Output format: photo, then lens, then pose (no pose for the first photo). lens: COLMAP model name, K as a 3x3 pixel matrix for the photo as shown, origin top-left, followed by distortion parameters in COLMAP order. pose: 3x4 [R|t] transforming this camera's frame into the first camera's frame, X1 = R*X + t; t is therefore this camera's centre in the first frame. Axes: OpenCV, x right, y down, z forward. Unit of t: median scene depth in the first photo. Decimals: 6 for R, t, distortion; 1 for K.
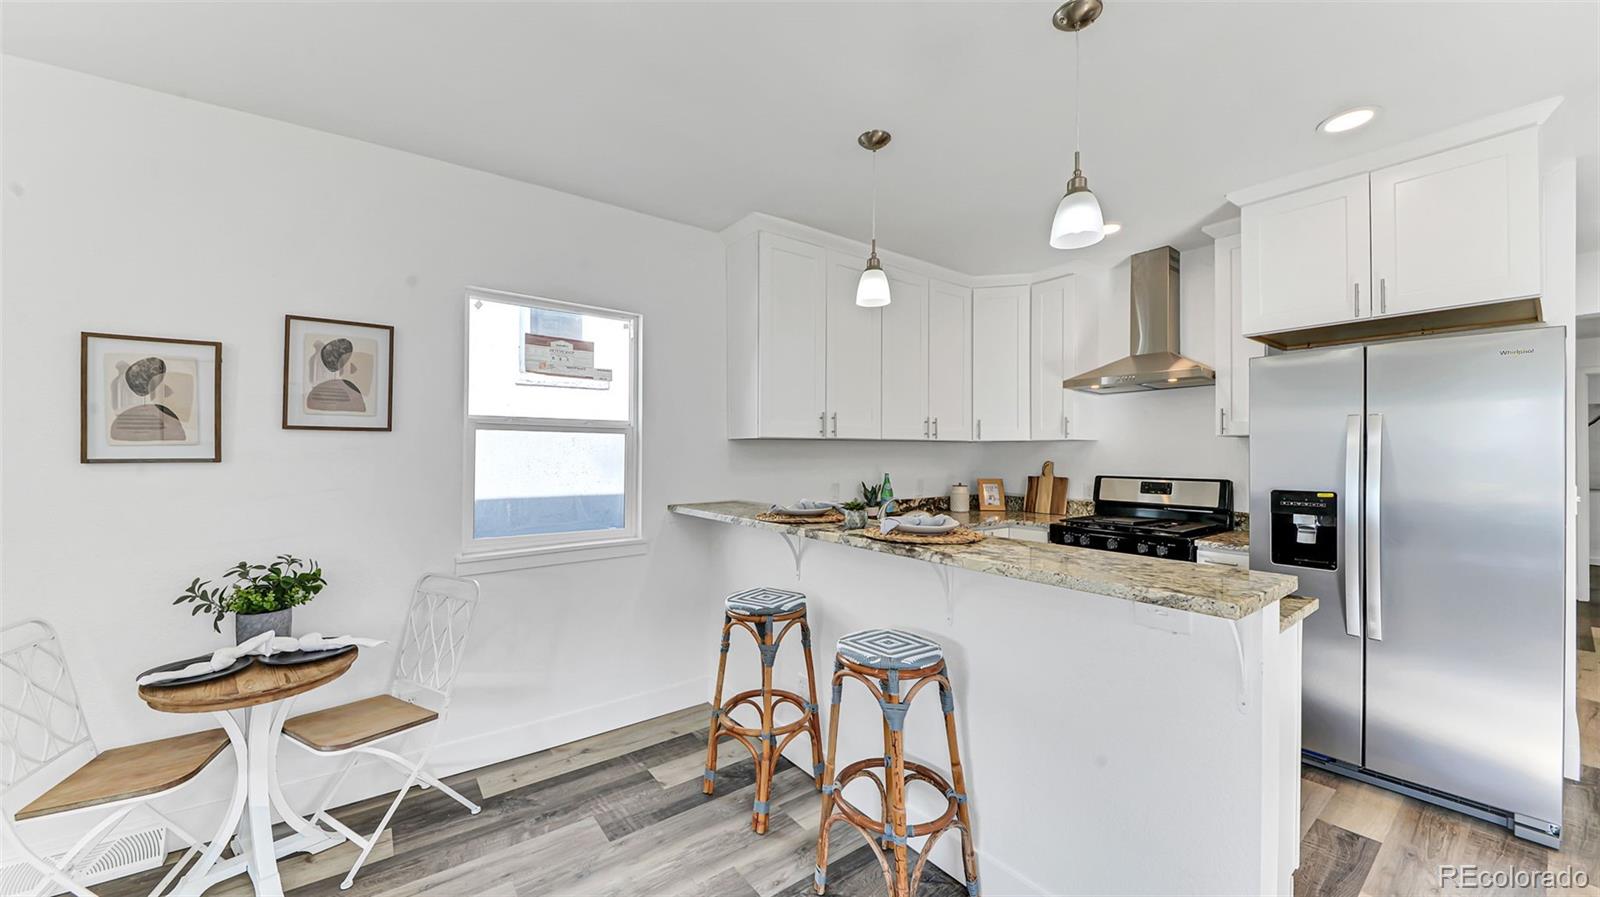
lens RADIAL K [[581.8, 0, 791.4], [0, 581.8, 437.1], [0, 0, 1]] dist [-0.006069, -0.000622]
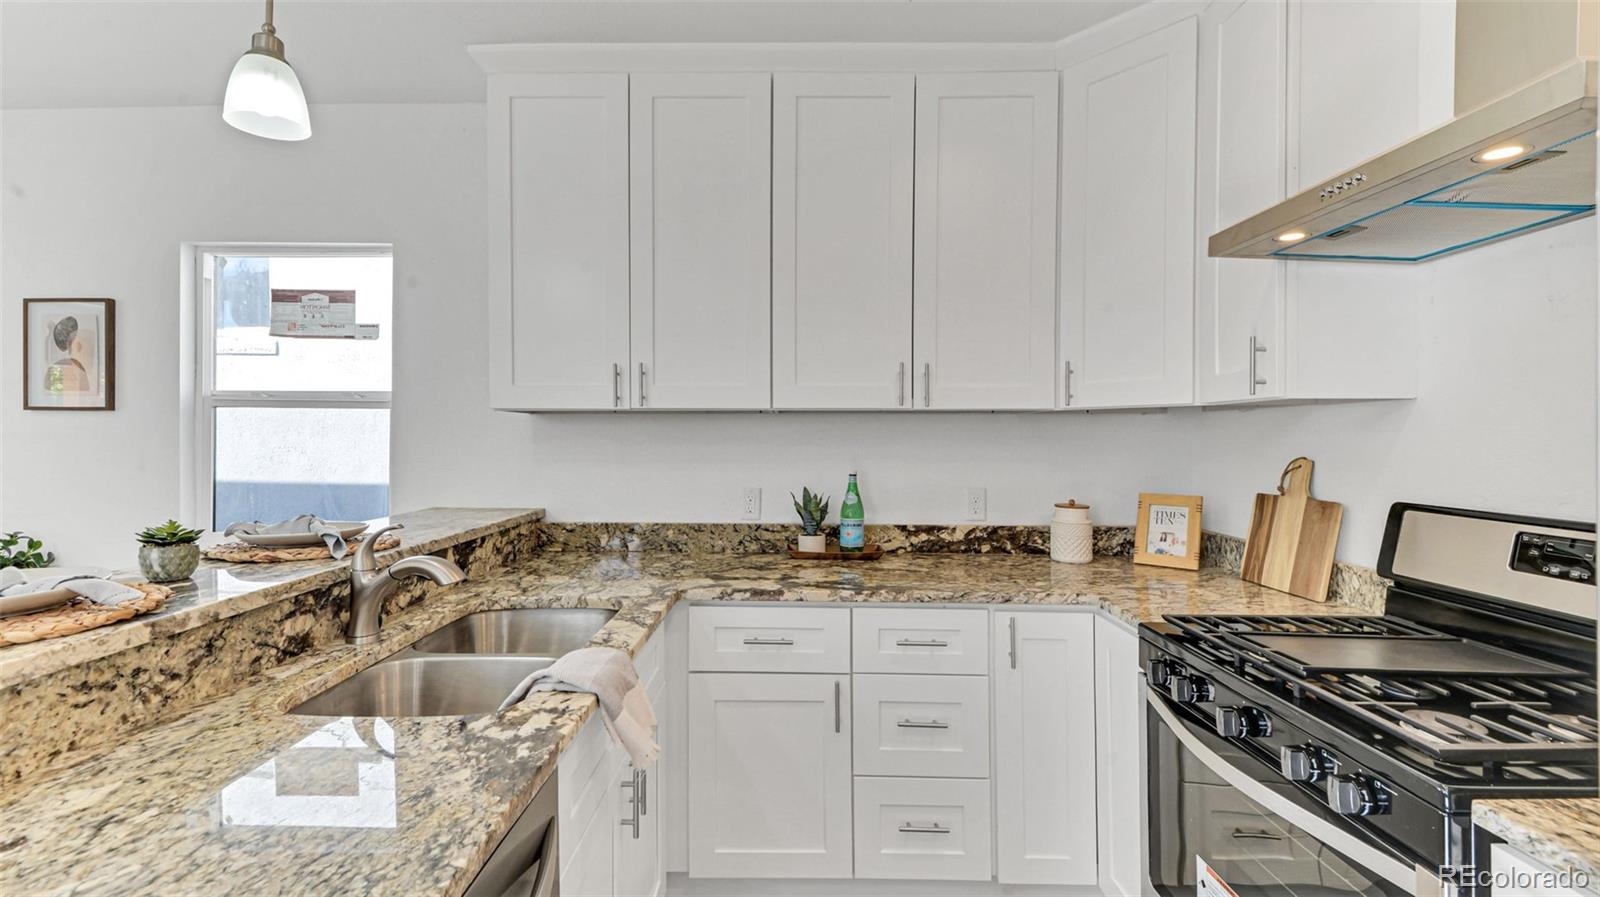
lens RADIAL K [[676.7, 0, 772.5], [0, 676.7, 434.3], [0, 0, 1]] dist [0.003666, -0.005418]
pose [[0.794545, -0.002261, -0.607202, 0.745450], [0.014618, 0.999774, 0.015406, 0.024205], [0.607030, -0.021117, 0.794398, 0.721914]]
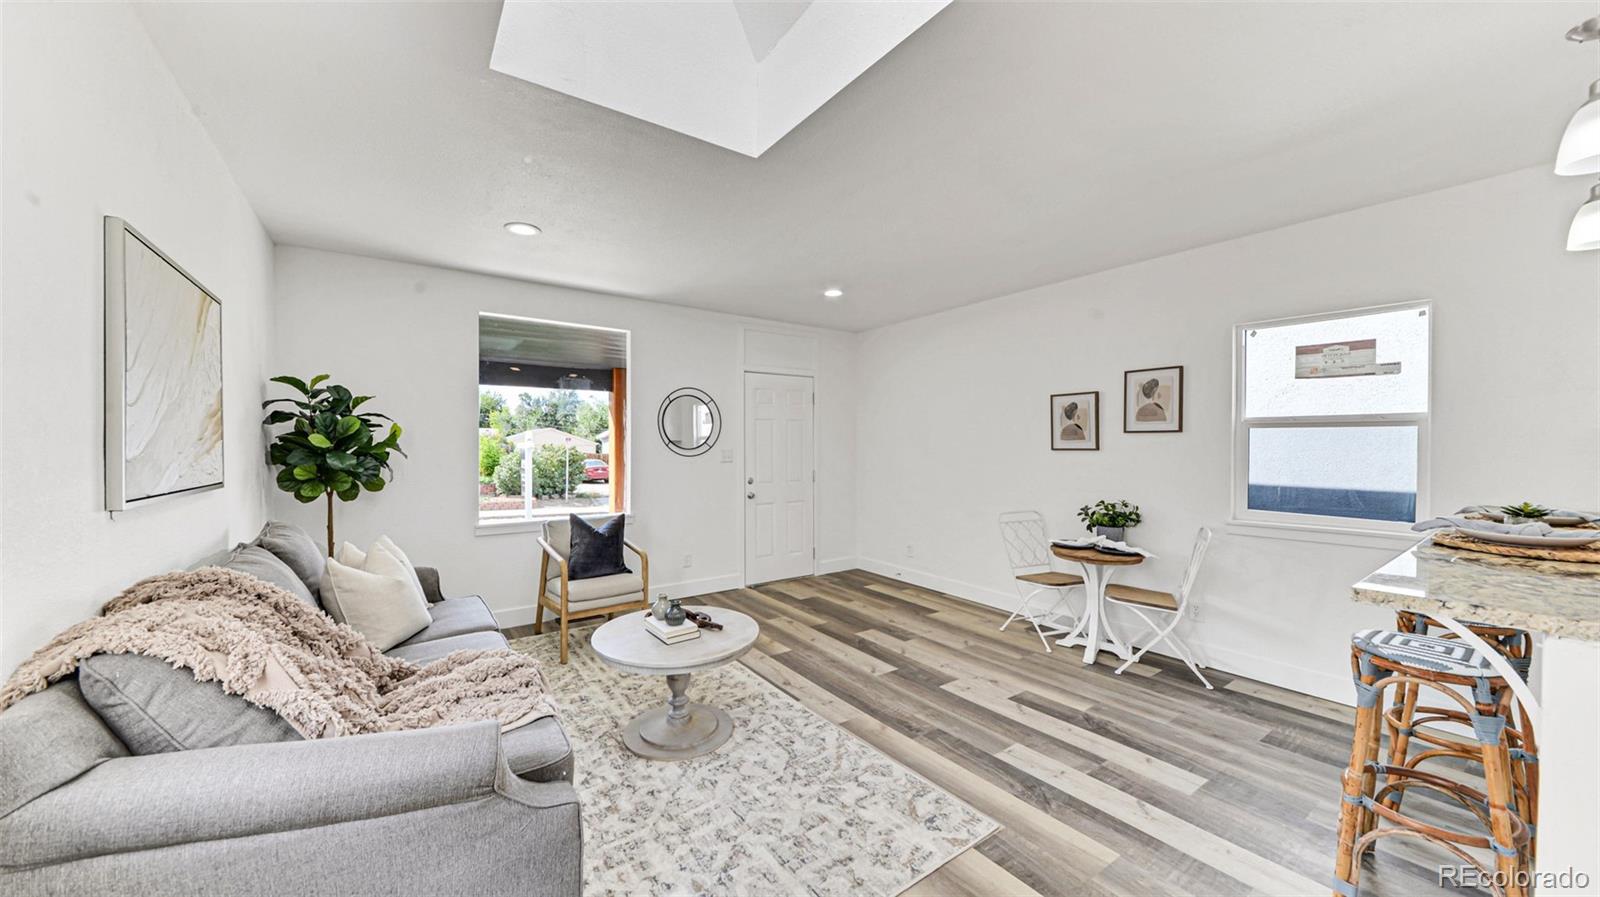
lens RADIAL K [[556.1, 0, 785.7], [0, 556.1, 451.8], [0, 0, 1]] dist [-0.010108, -0.001691]
pose [[-0.027474, 0.010871, -0.999563, 0.768722], [0.022843, 0.999687, 0.010245, 0.002971], [0.999361, -0.022552, -0.027714, -0.024658]]
